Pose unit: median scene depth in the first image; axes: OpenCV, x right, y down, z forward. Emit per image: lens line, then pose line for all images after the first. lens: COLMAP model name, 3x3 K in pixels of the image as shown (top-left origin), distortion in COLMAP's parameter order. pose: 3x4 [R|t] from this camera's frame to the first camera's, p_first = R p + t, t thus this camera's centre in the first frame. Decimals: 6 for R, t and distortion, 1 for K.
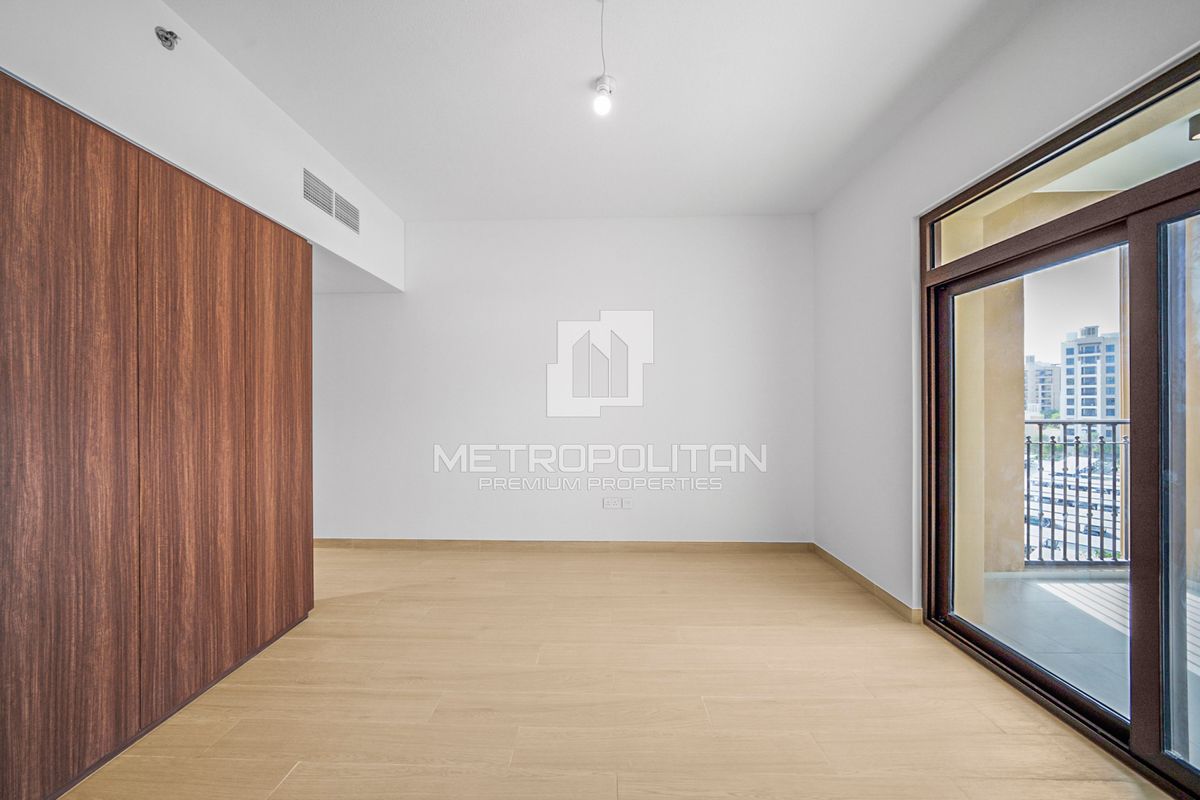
lens RADIAL K [[415.3, 0, 594.6], [0, 415.3, 403.0], [0, 0, 1]] dist [-0.019894, 0.000014]
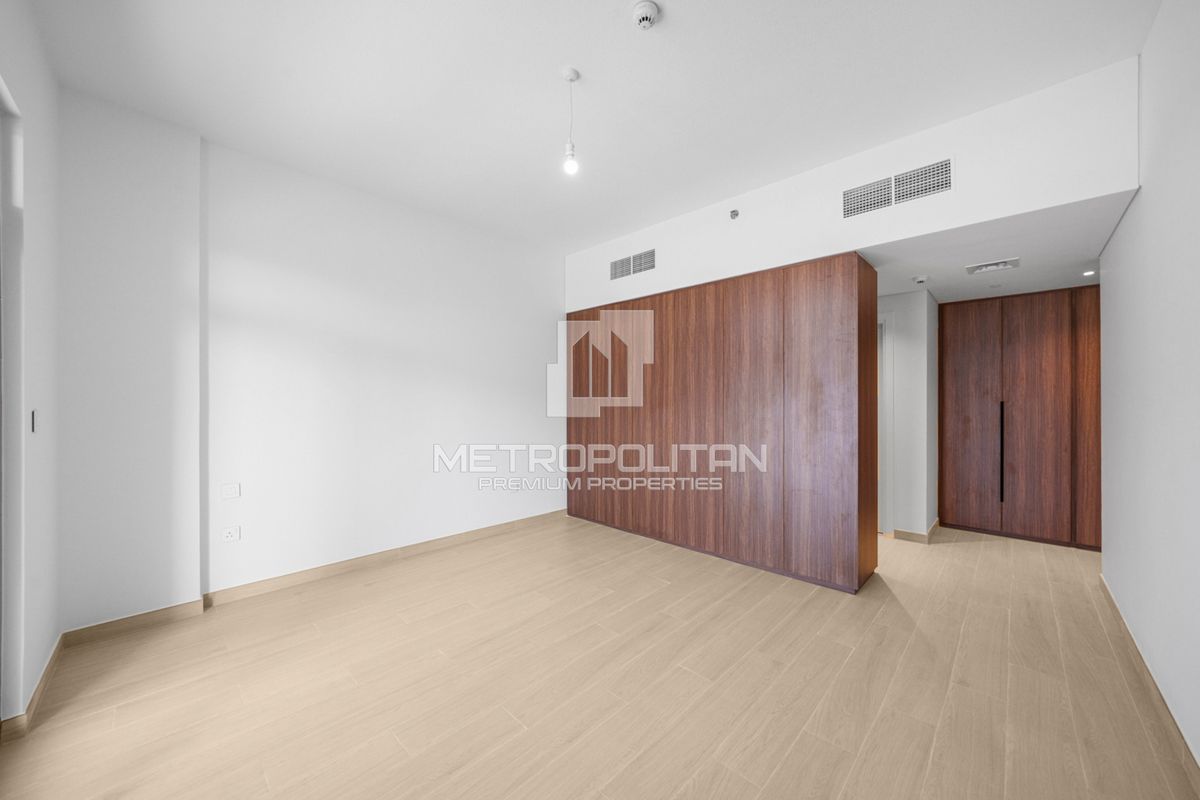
lens RADIAL K [[430.6, 0, 597.2], [0, 430.6, 402.8], [0, 0, 1]] dist [-0.001341, -0.000072]
pose [[-0.680796, 0.008653, -0.732422, 0.905317], [0.005402, 0.999962, 0.006792, -0.005078], [0.732453, 0.000667, -0.680817, 1.886601]]
